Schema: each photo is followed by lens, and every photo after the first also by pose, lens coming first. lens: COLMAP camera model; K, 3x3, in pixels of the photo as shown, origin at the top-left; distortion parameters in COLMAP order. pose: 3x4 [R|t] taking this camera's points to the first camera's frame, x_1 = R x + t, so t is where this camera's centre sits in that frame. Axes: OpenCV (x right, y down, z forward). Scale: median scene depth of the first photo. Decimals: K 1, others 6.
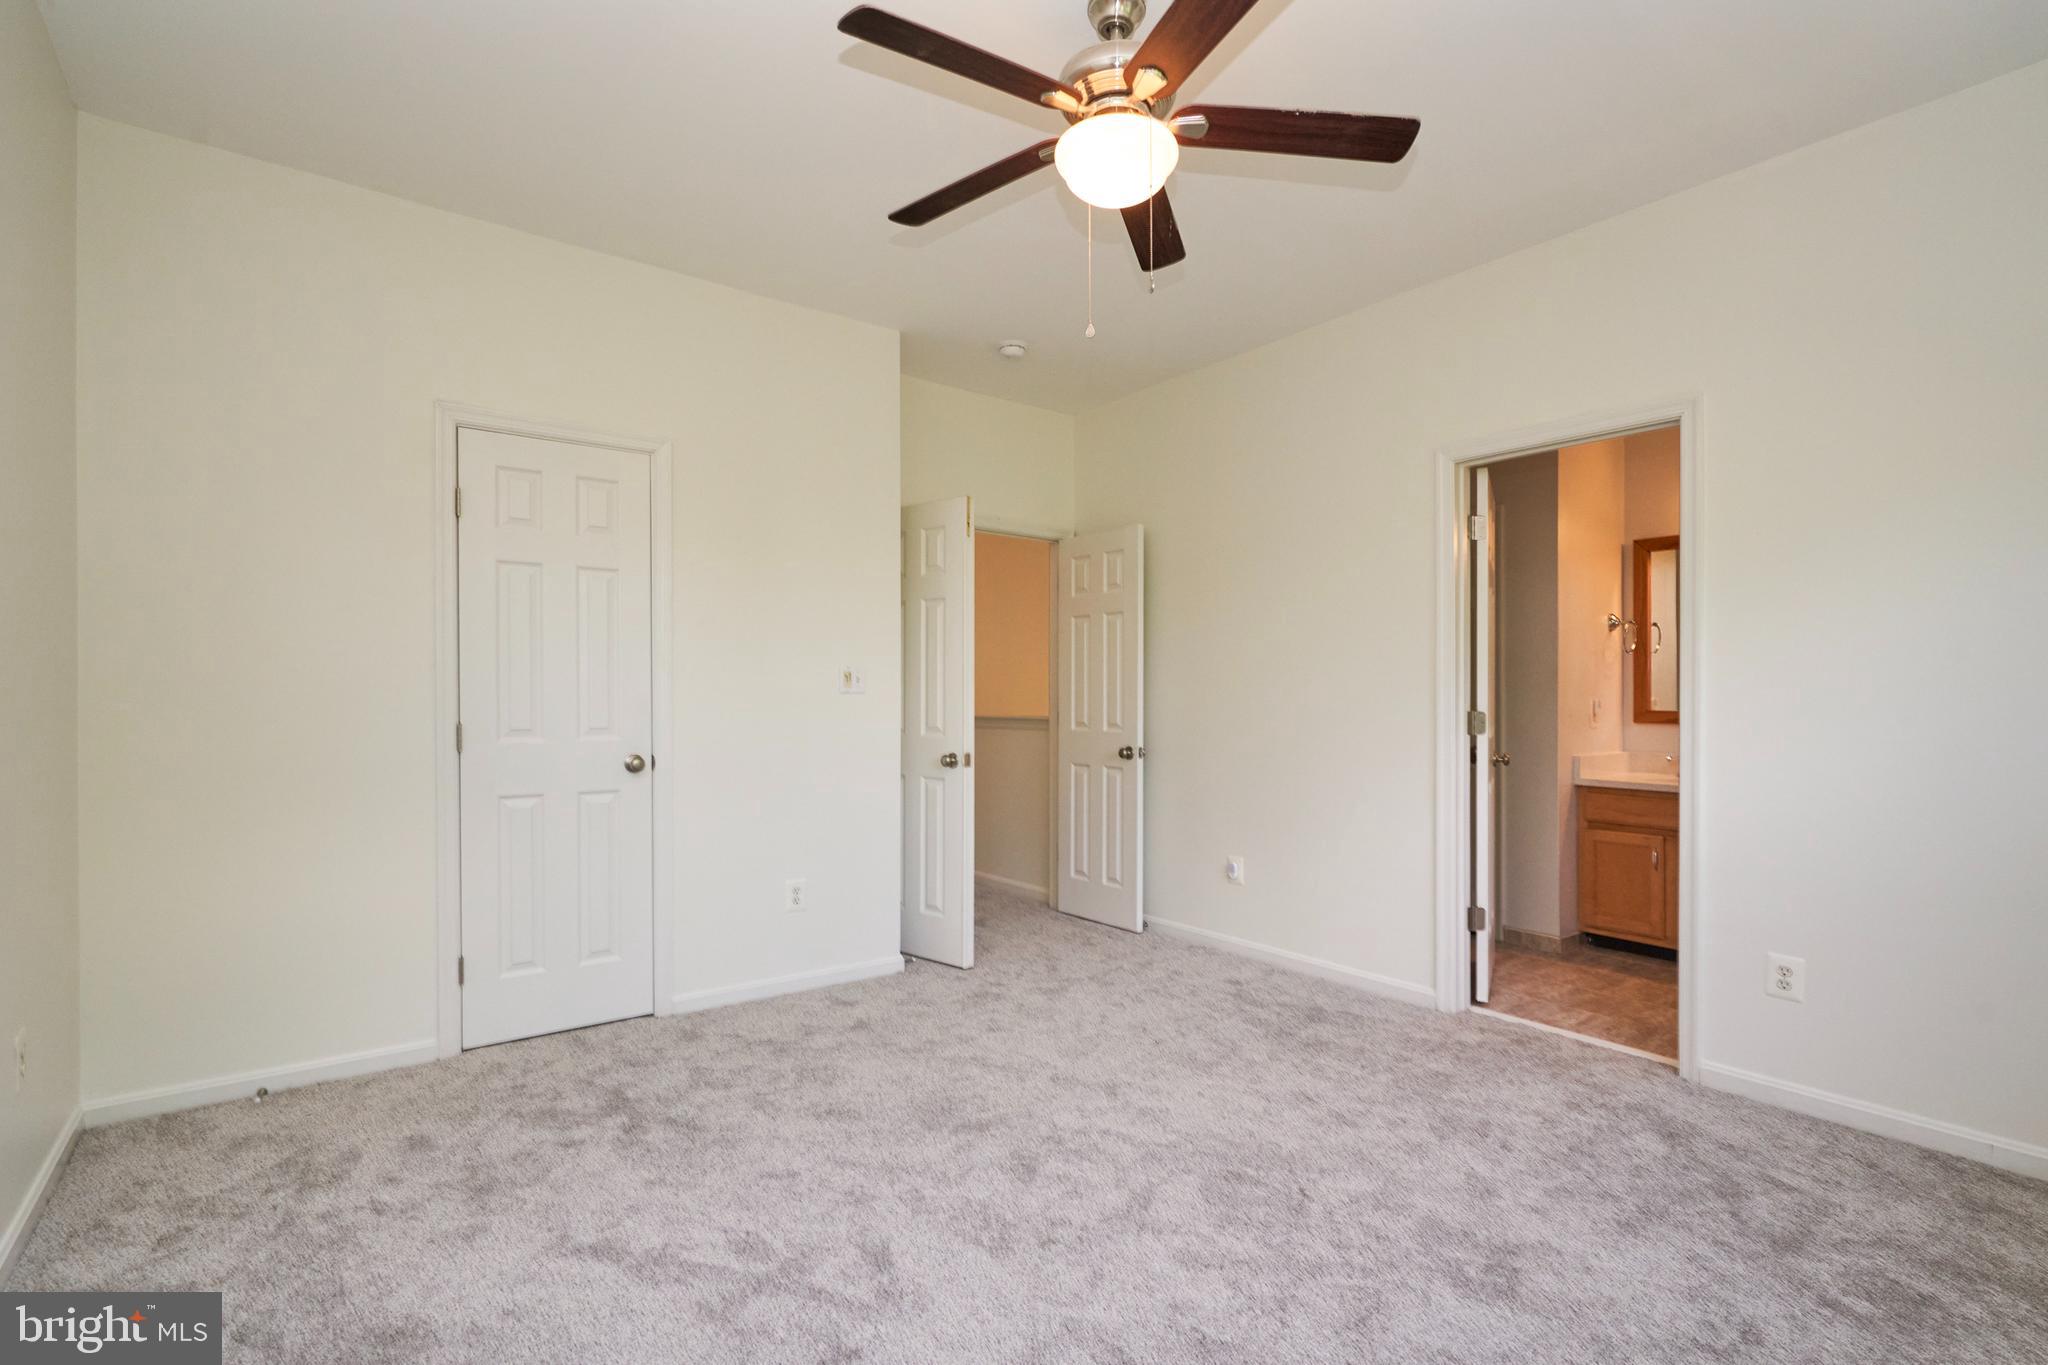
lens RADIAL K [[957.2, 0, 1011.6], [0, 957.2, 691.4], [0, 0, 1]] dist [-0.002070, 0.000821]
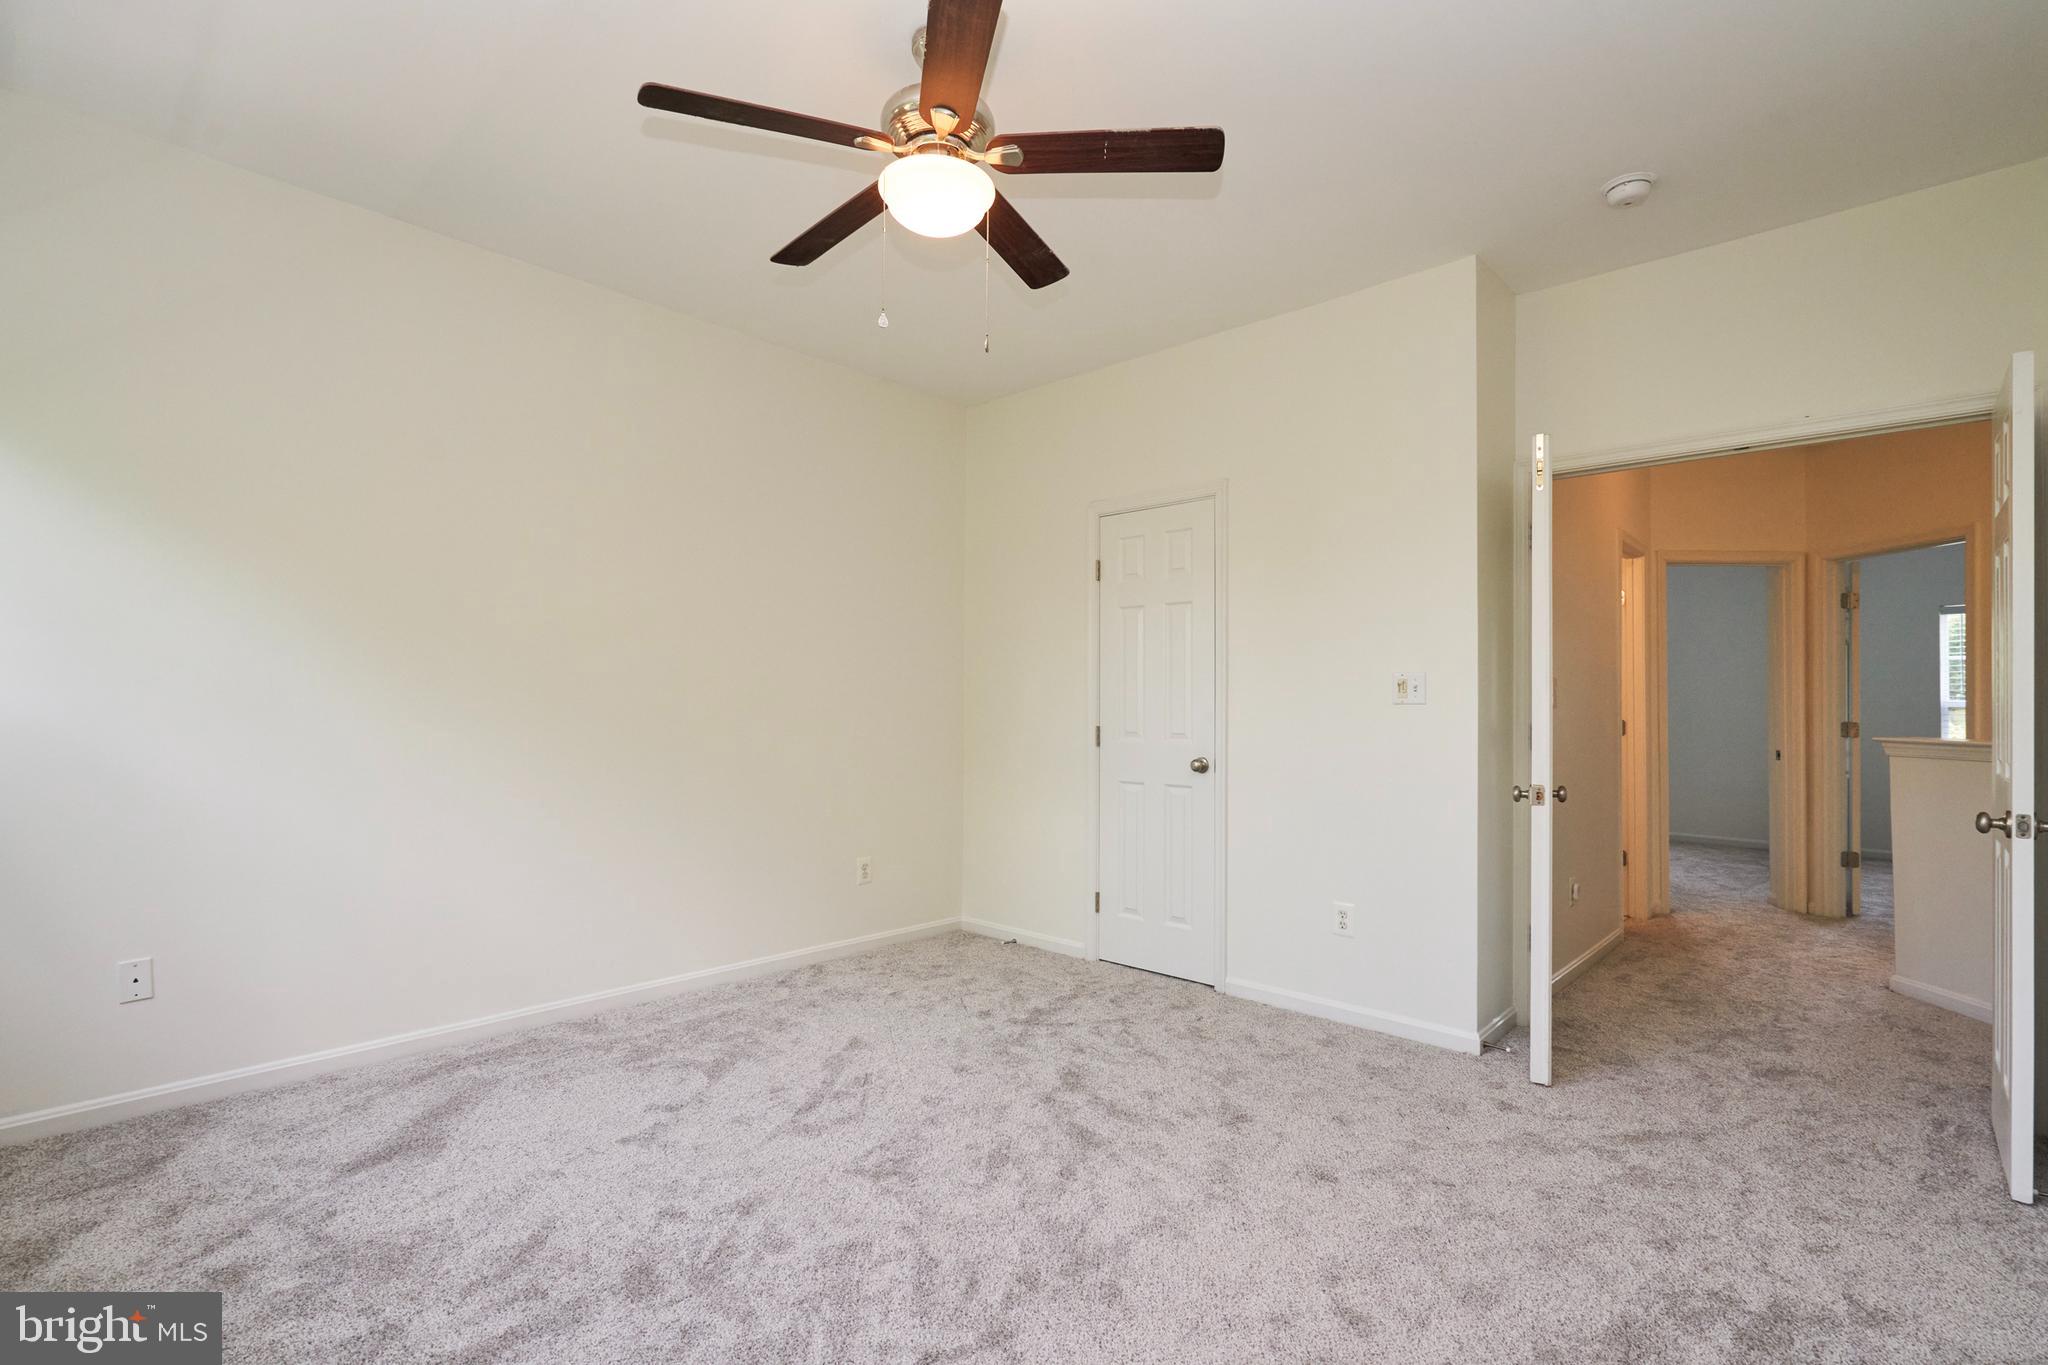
lens RADIAL K [[957.2, 0, 1012.1], [0, 957.2, 689.0], [0, 0, 1]] dist [-0.002070, 0.000821]
pose [[0.174007, -0.020285, -0.984535, 0.717518], [-0.003358, 0.999770, -0.021193, 0.008551], [0.984739, 0.006993, 0.173899, 0.567845]]
